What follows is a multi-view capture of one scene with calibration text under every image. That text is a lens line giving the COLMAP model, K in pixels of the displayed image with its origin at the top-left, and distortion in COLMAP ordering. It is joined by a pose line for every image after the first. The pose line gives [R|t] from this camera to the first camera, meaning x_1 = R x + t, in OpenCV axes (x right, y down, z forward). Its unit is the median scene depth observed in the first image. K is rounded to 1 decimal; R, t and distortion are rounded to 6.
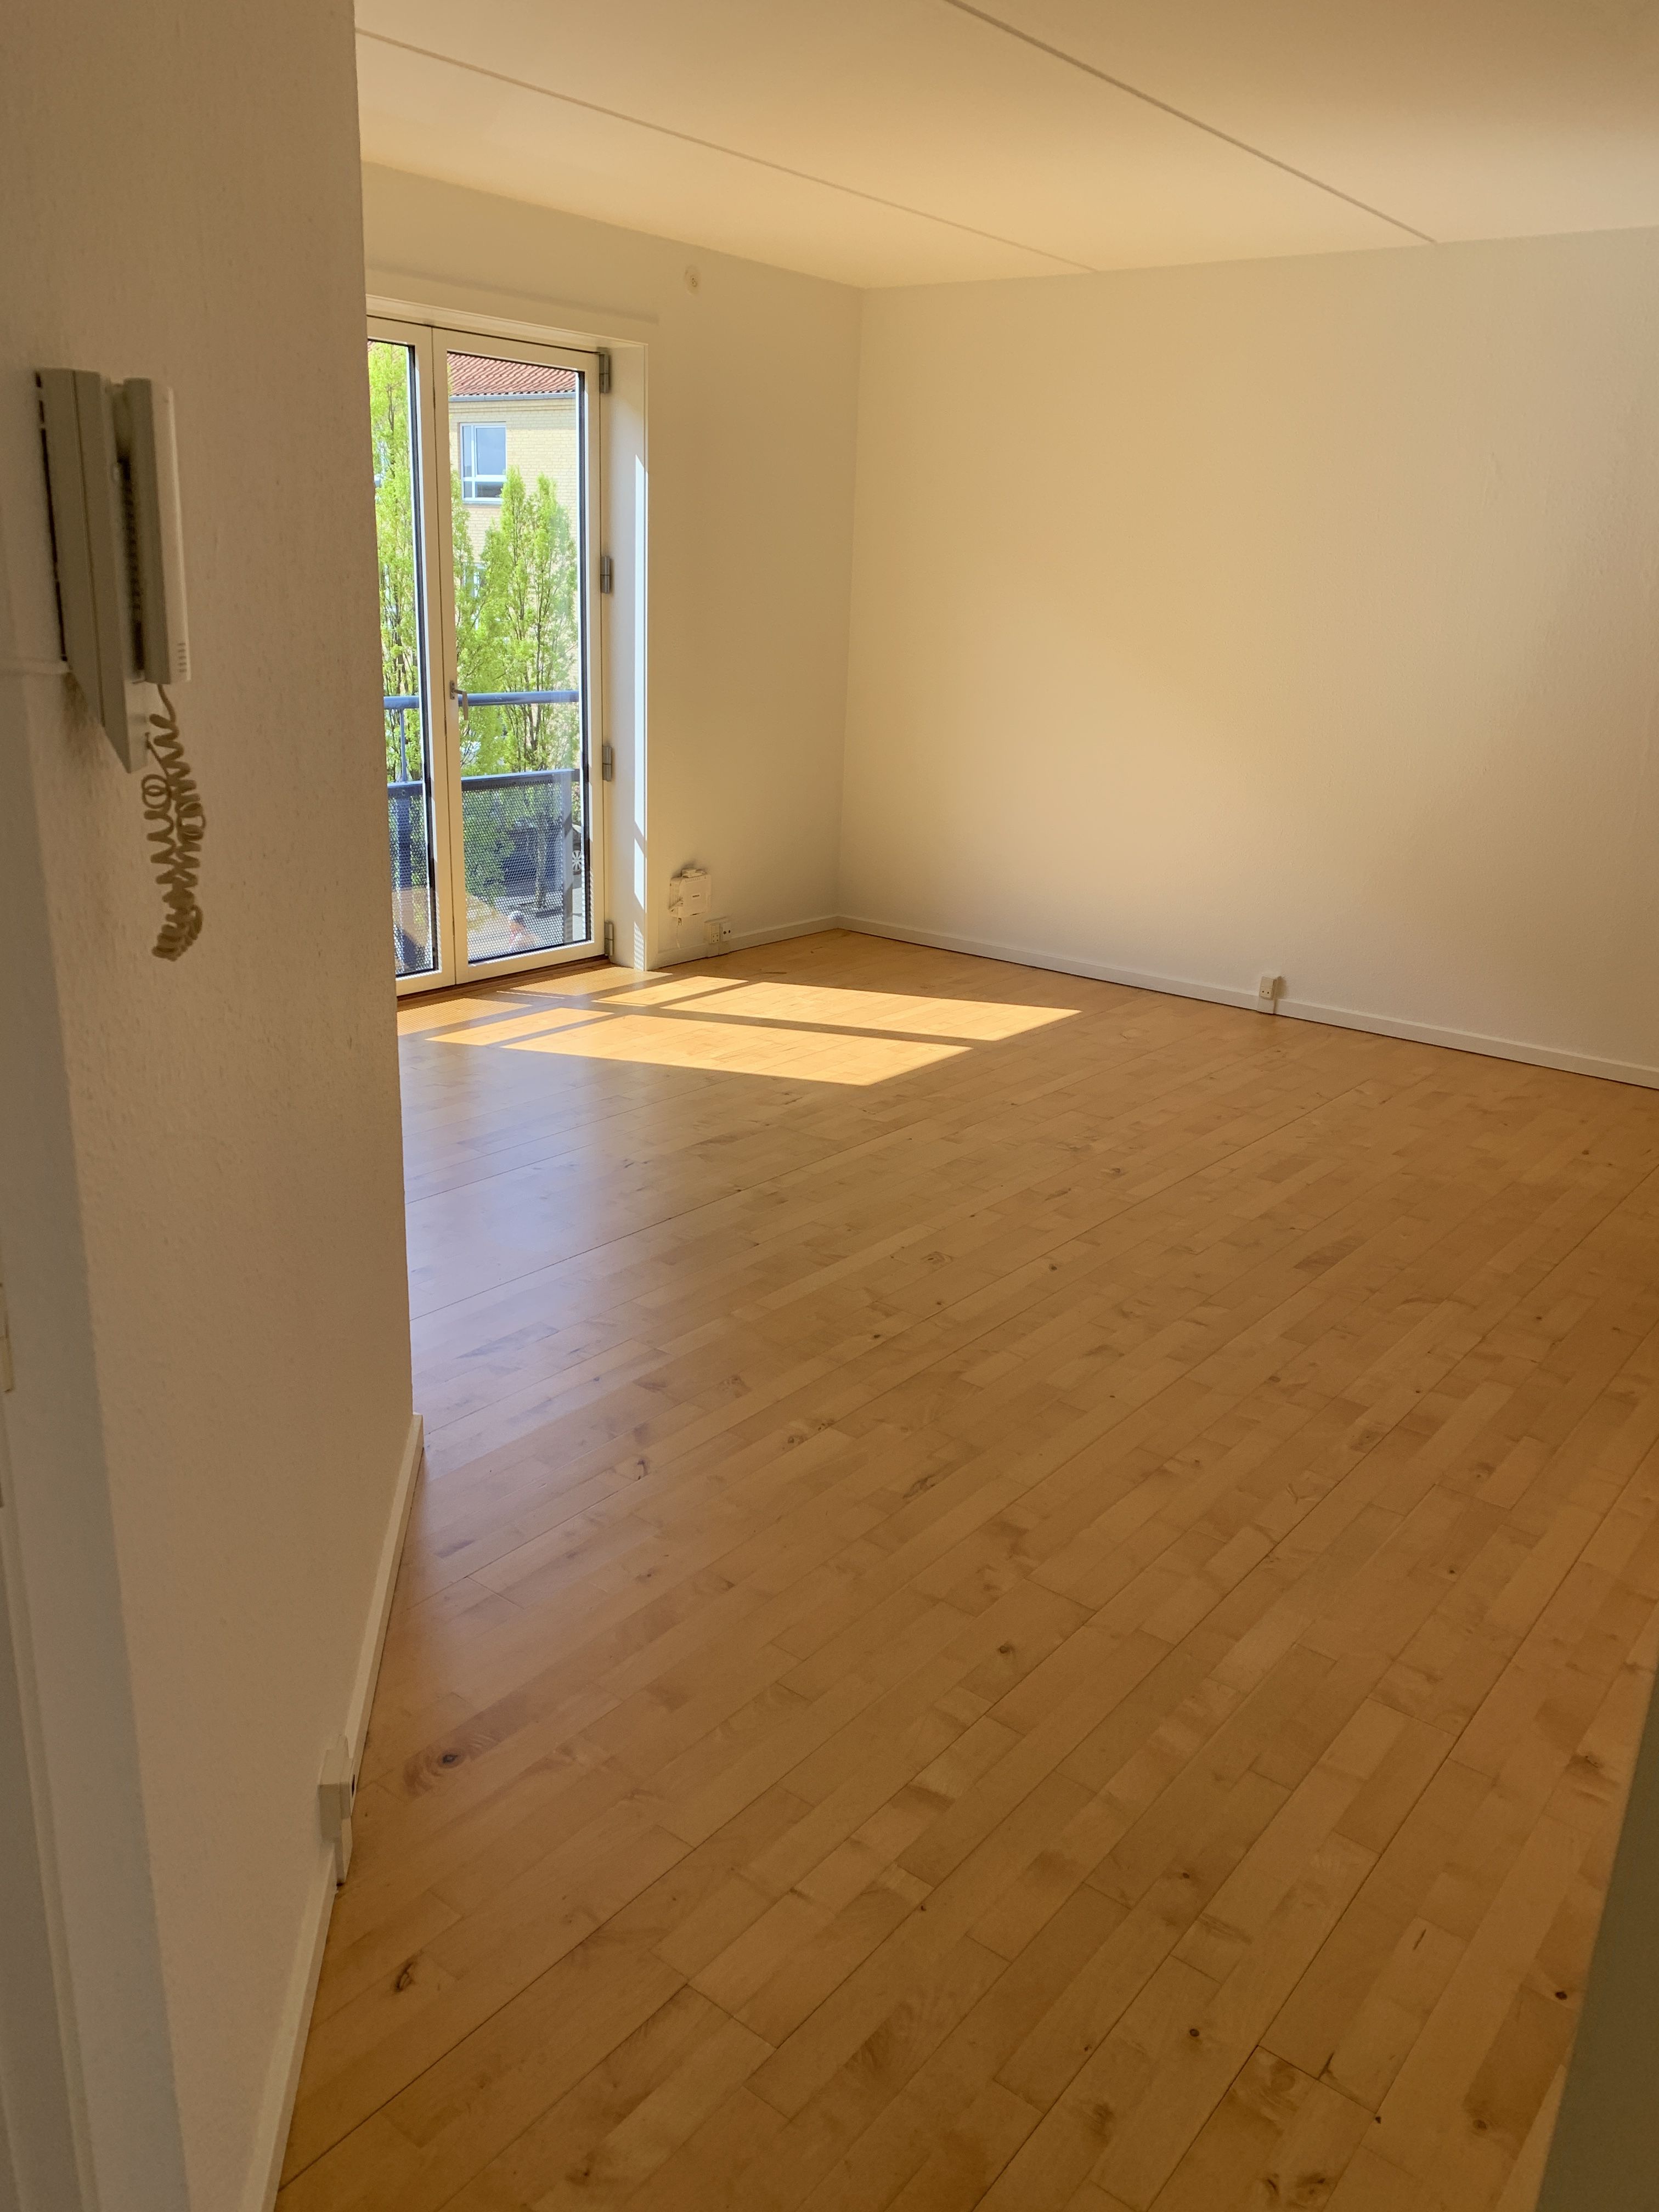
lens RADIAL K [[1687.9, 0, 816.3], [0, 1687.9, 1111.7], [0, 0, 1]] dist [0.030849, -0.011271]
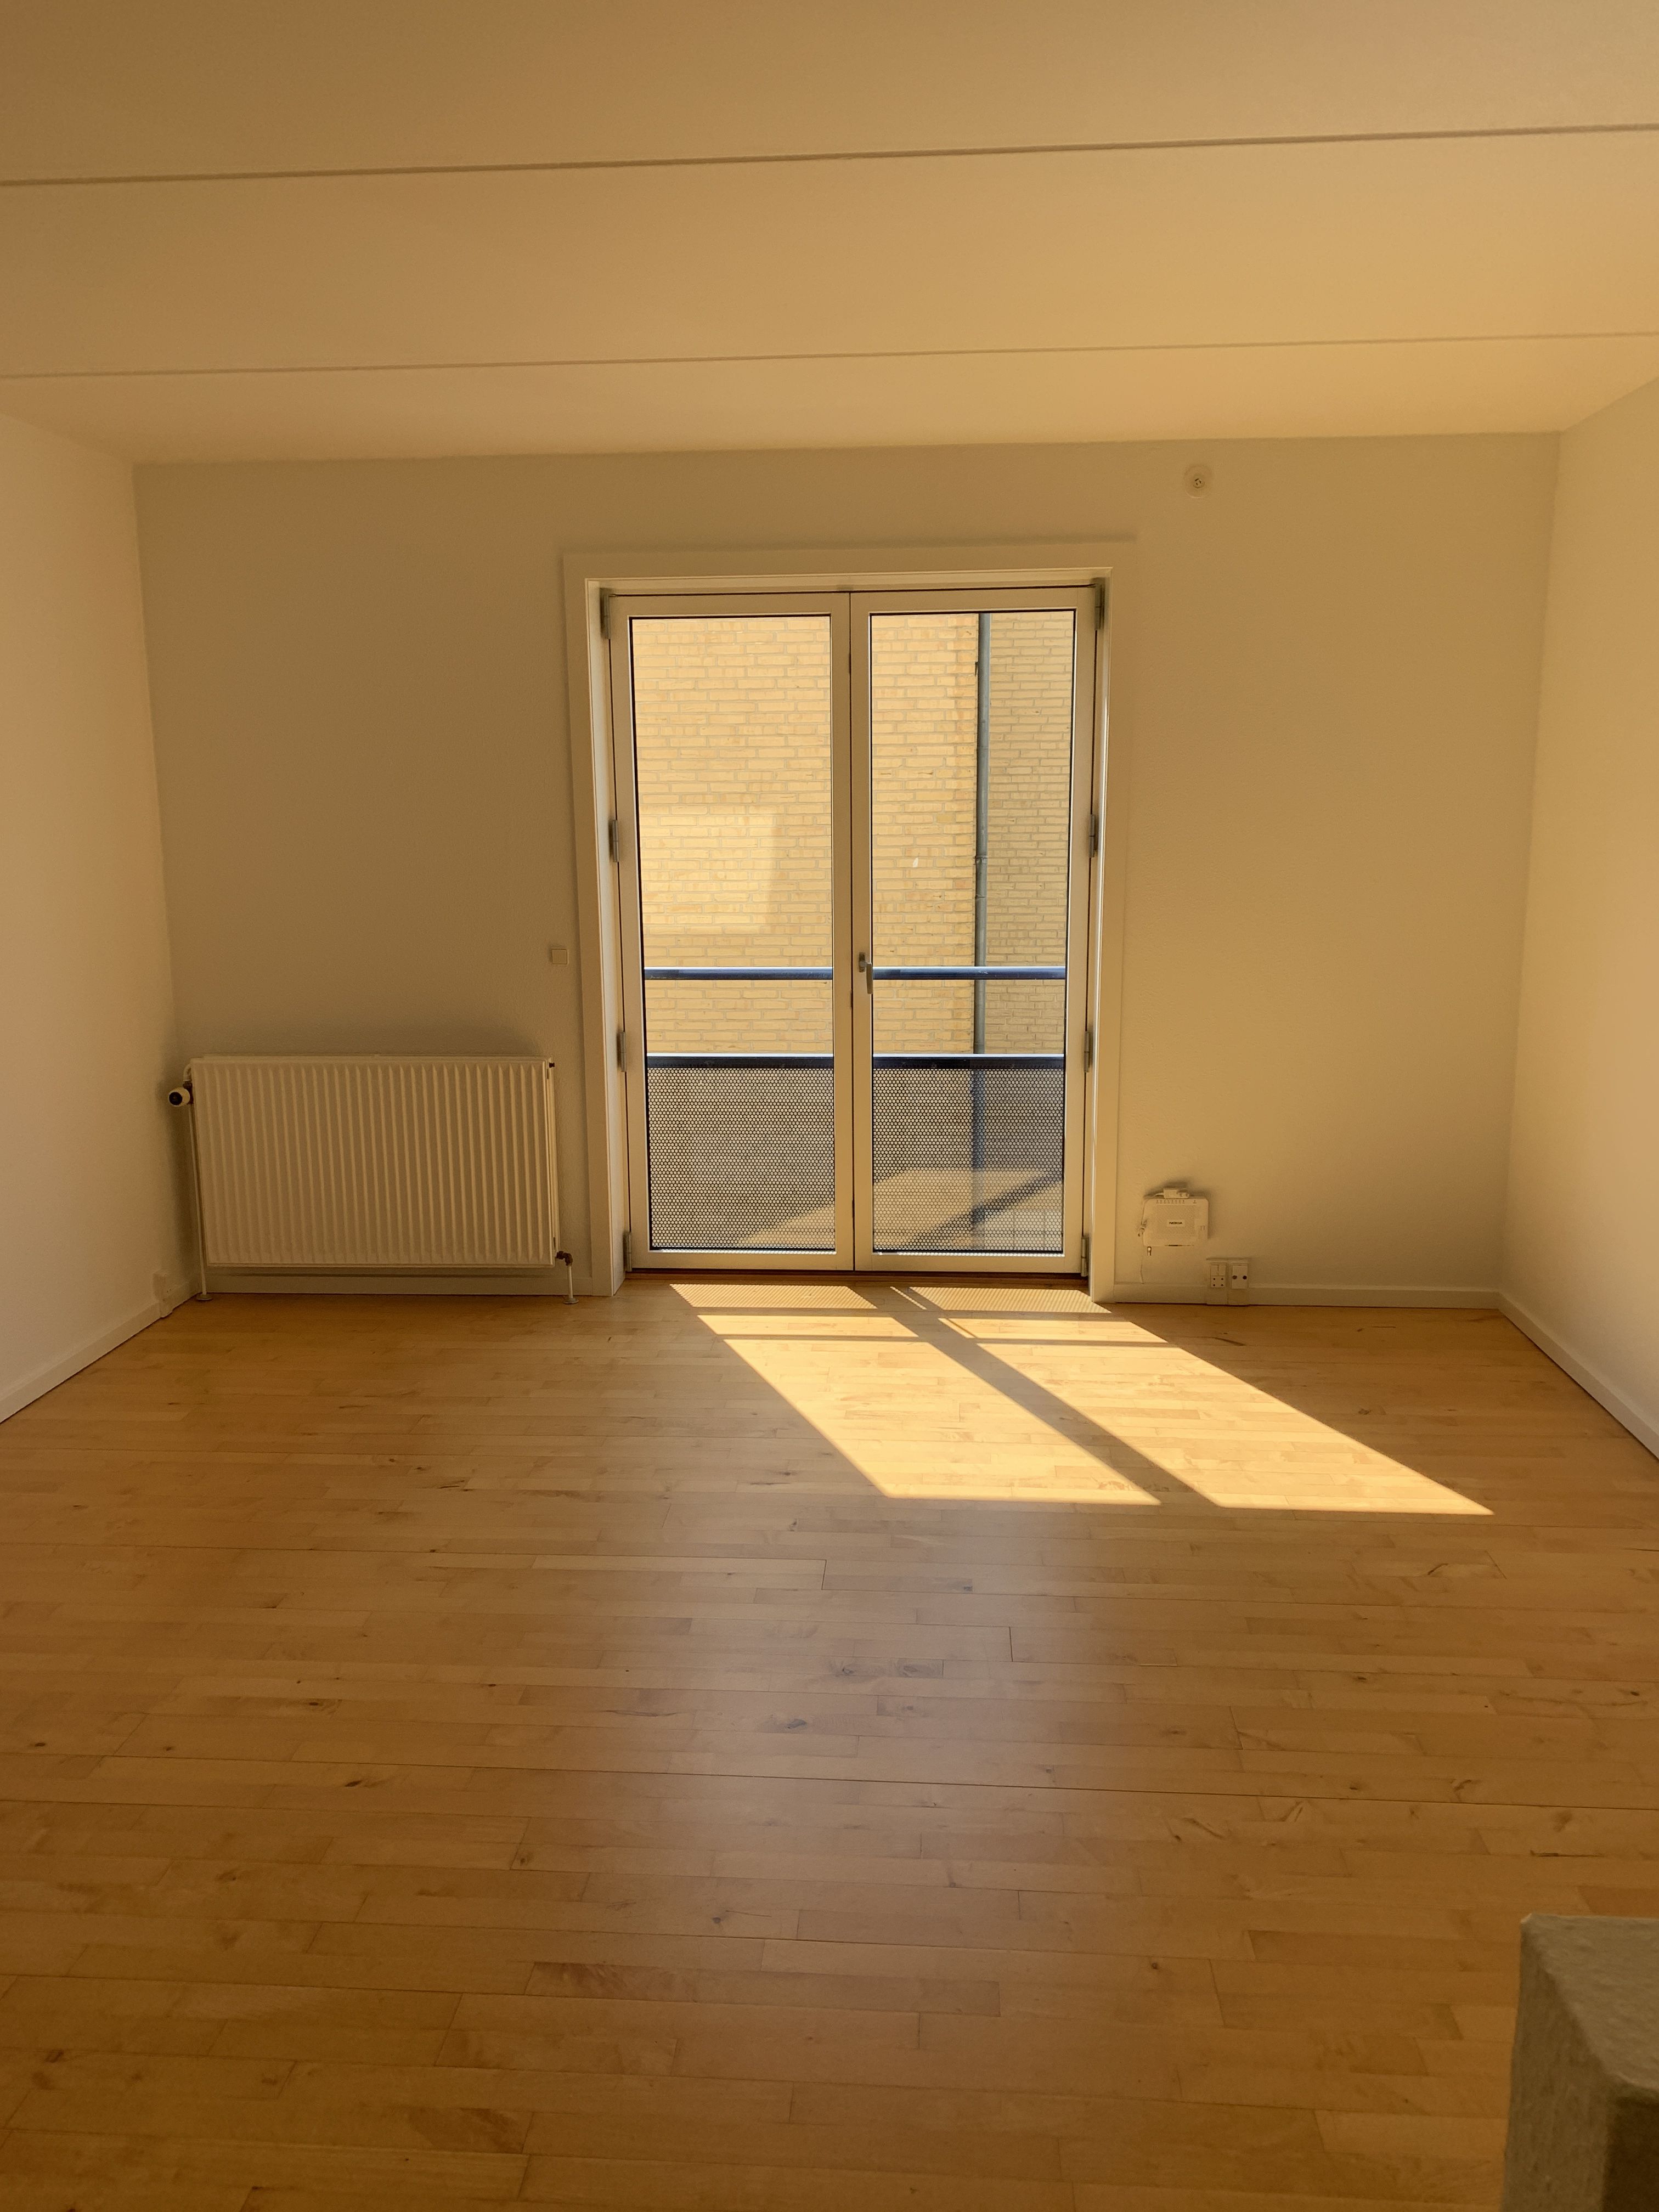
lens RADIAL K [[1687.9, 0, 832.1], [0, 1687.9, 1115.7], [0, 0, 1]] dist [0.030849, -0.011271]
pose [[0.557052, 0.115910, -0.822349, 0.489603], [-0.225269, 0.974177, -0.015285, -0.130397], [0.799341, 0.193764, 0.568778, 0.420271]]
